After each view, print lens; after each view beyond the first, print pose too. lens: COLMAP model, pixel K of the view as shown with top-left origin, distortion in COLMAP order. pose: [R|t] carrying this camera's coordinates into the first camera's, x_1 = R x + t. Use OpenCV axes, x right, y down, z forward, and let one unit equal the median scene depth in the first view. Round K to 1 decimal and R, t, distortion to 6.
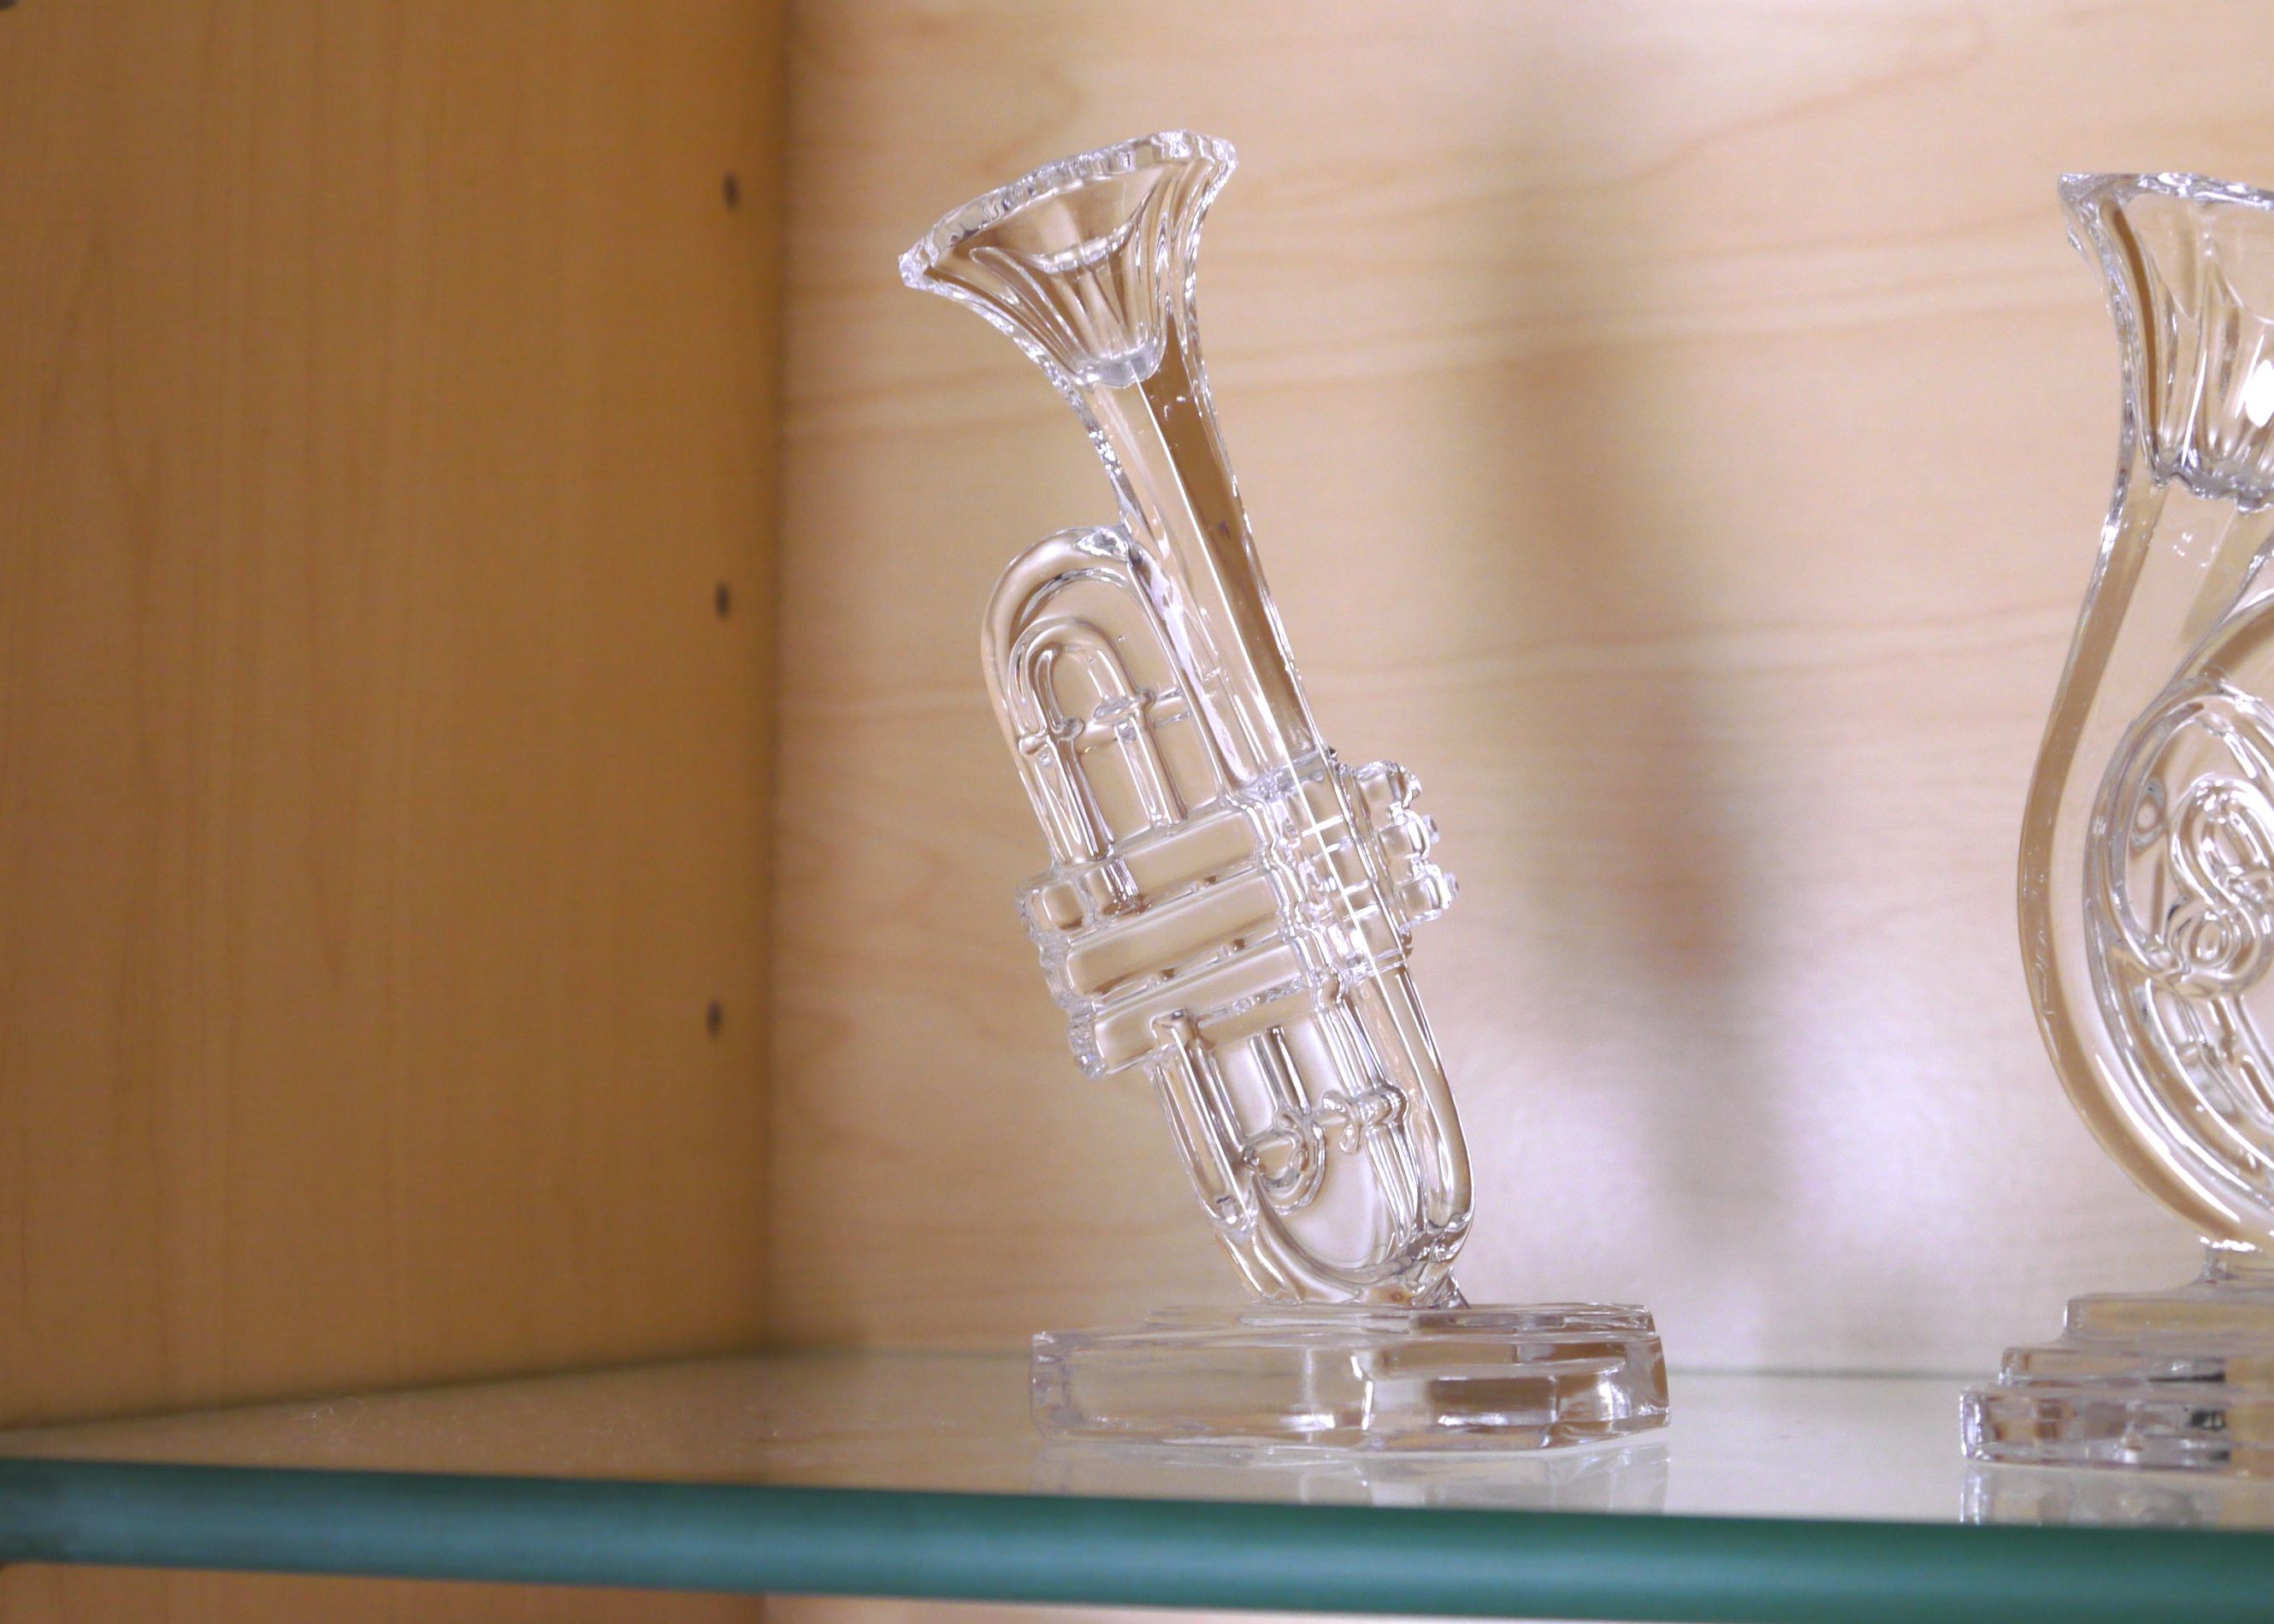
lens RADIAL K [[4484.4, 0, 1138.1], [0, 4484.4, 821.5], [0, 0, 1]] dist [0.039953, 0.000000]
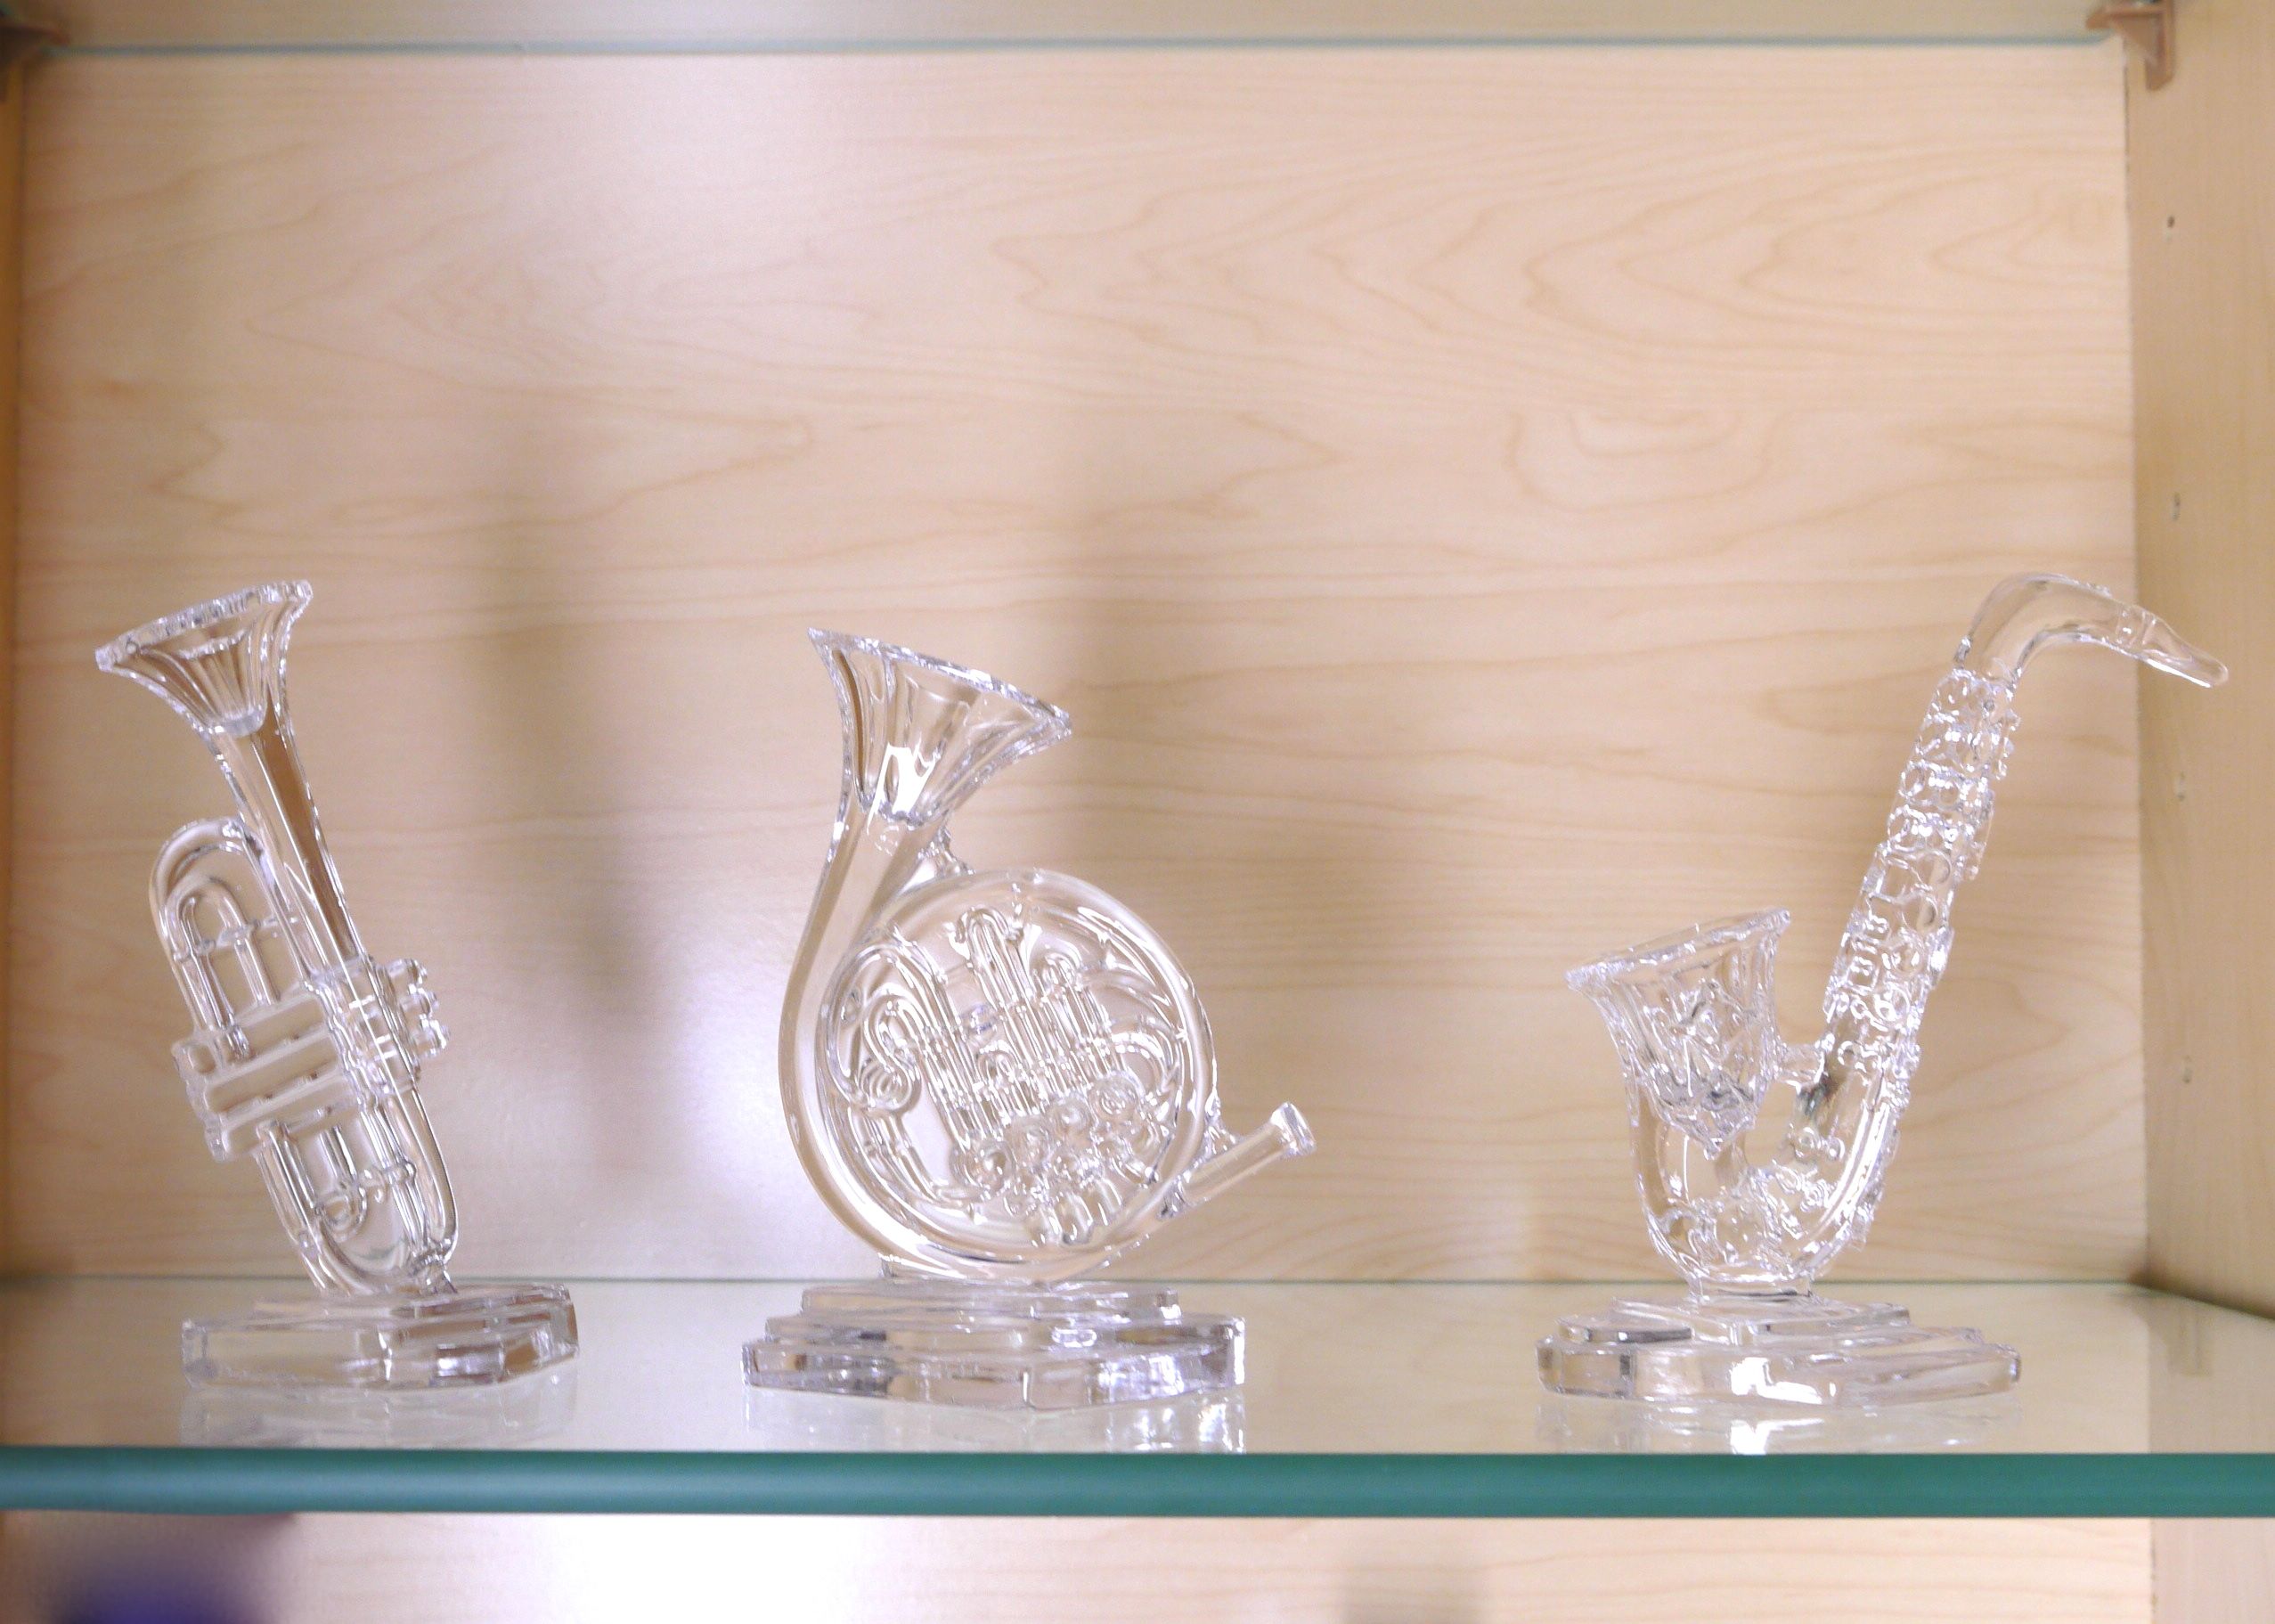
lens RADIAL K [[3392.3, 0, 1136.8], [0, 3392.3, 823.0], [0, 0, 1]] dist [-0.056205, 0.000000]
pose [[0.969629, 0.000667, 0.244581, 0.012496], [-0.008502, 0.999484, 0.030980, -0.105192], [-0.244434, -0.032118, 0.969134, -0.261096]]
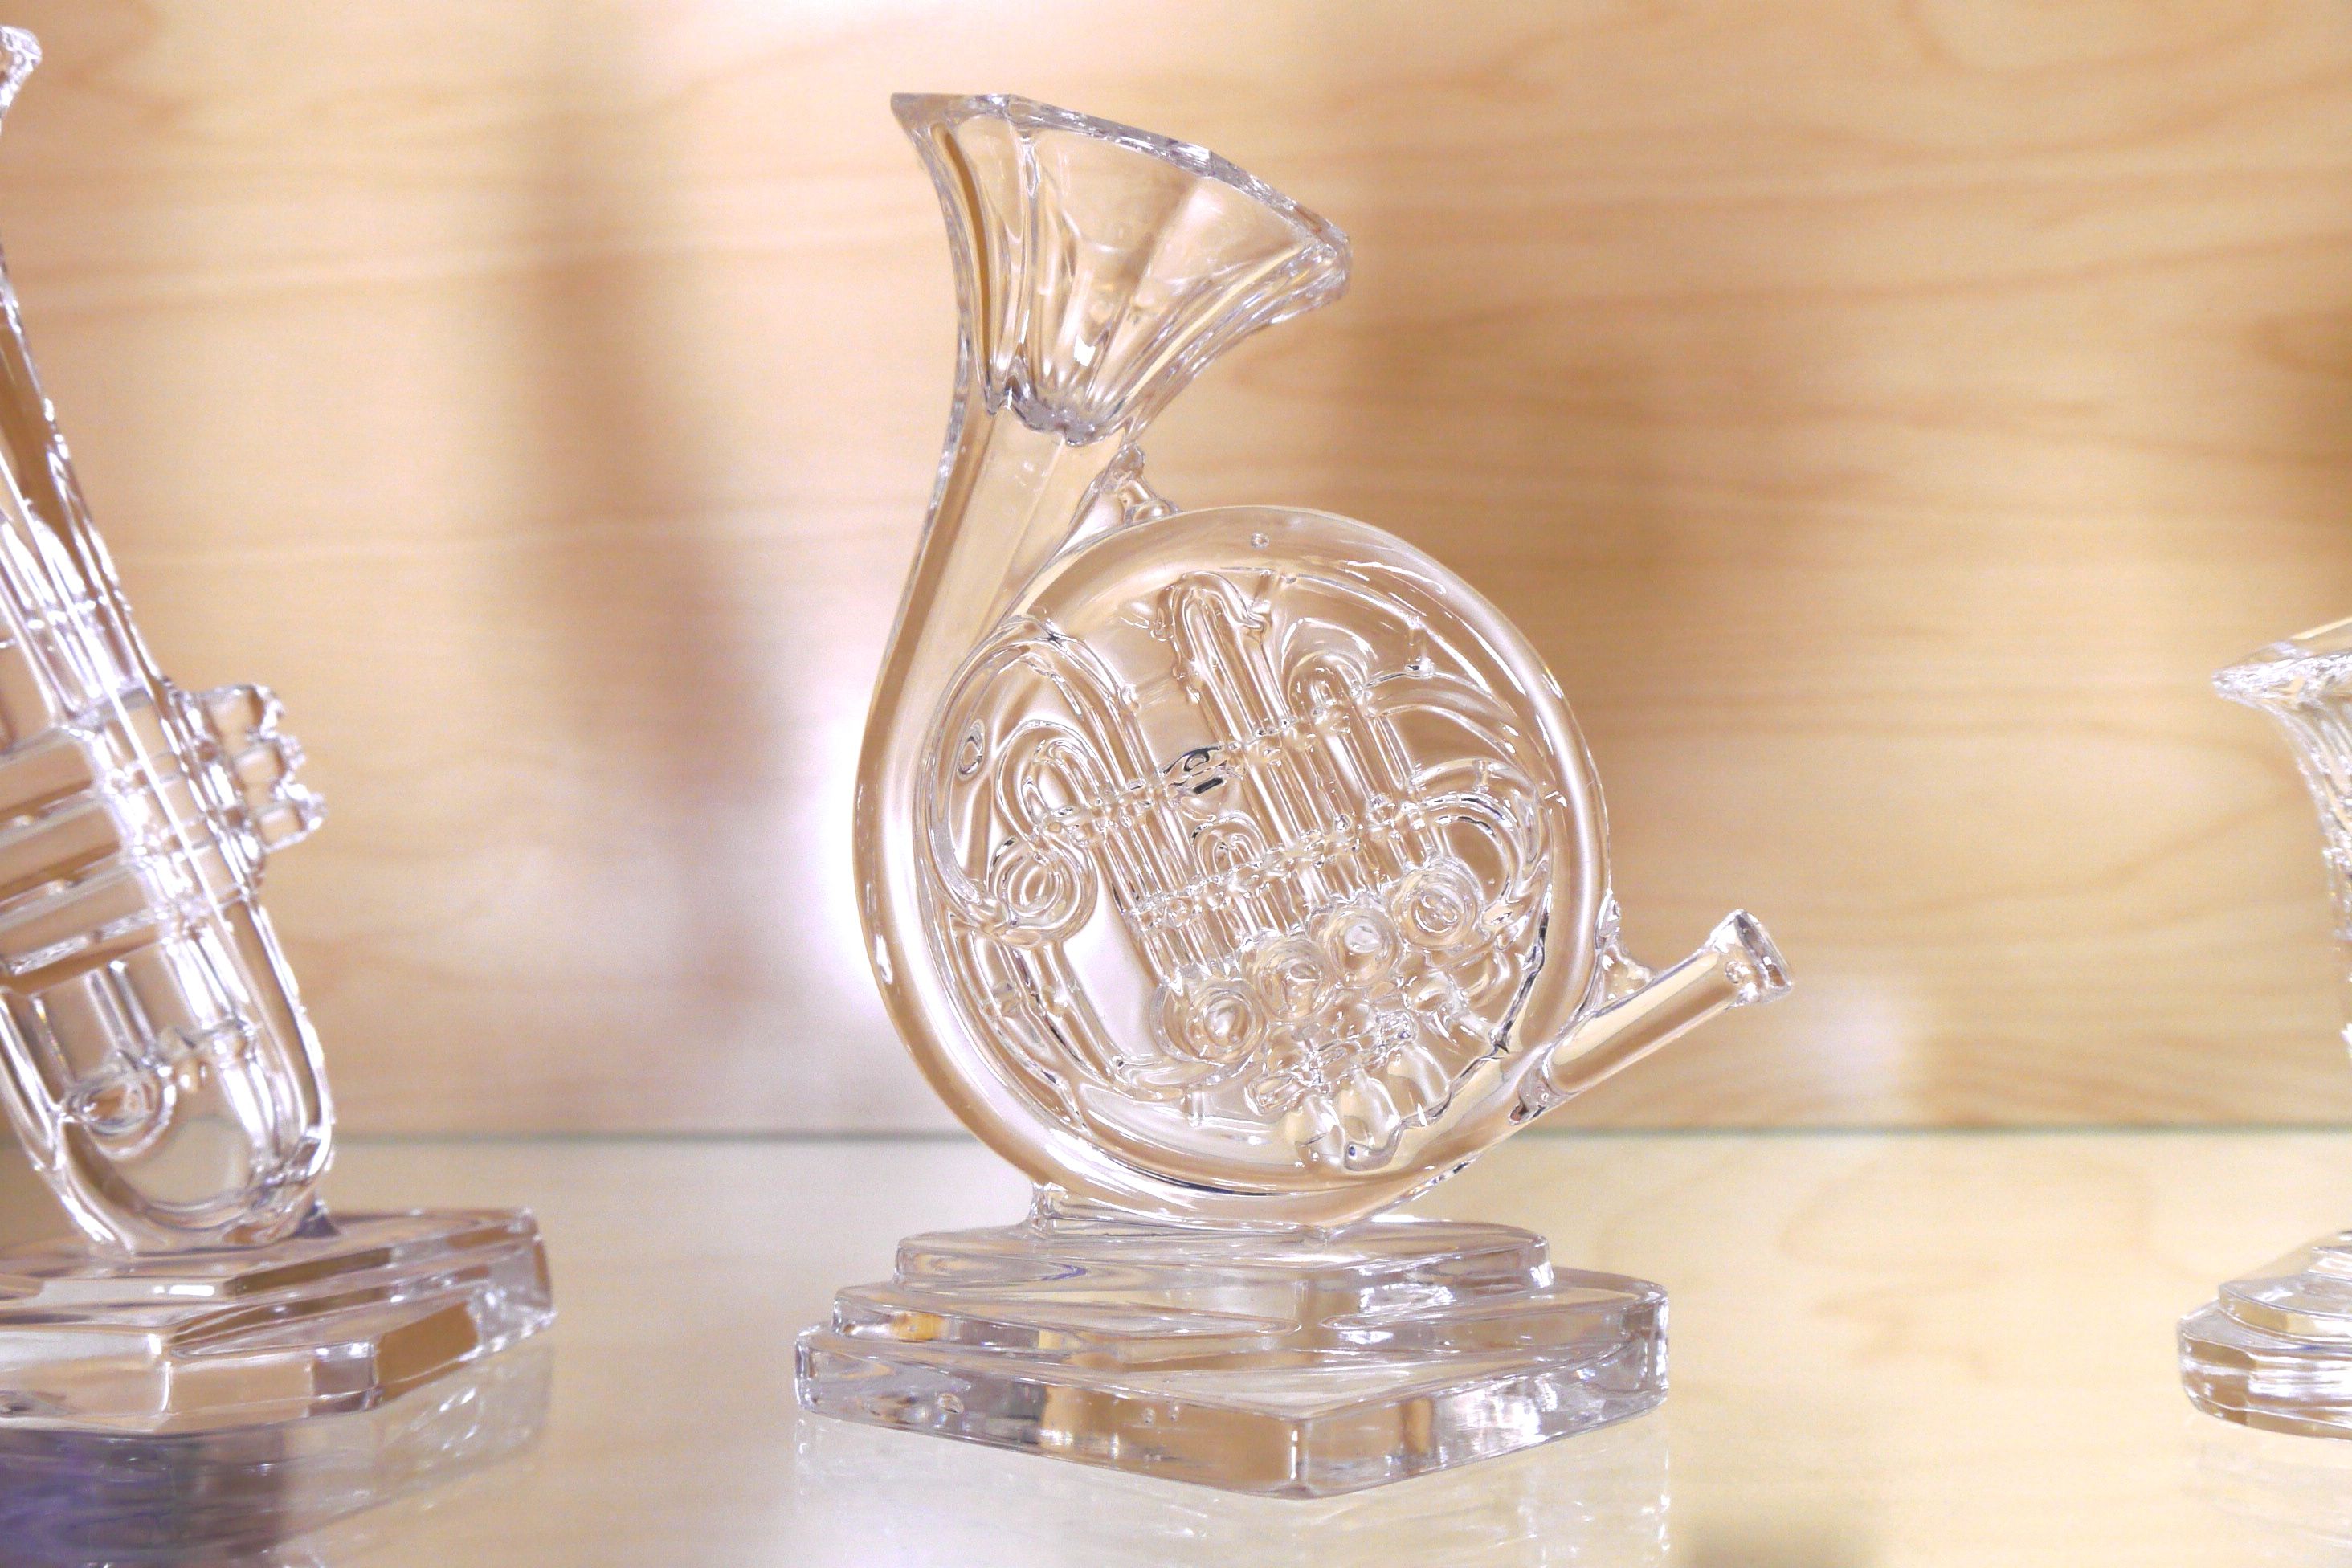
lens RADIAL K [[2743.4, 0, 1186.2], [0, 2743.4, 777.5], [0, 0, 1]] dist [0.074818, 0.000000]
pose [[0.979285, -0.021126, 0.201383, 0.137444], [0.004344, 0.996505, 0.083414, -0.043148], [-0.202442, -0.080811, 0.975954, 0.369963]]
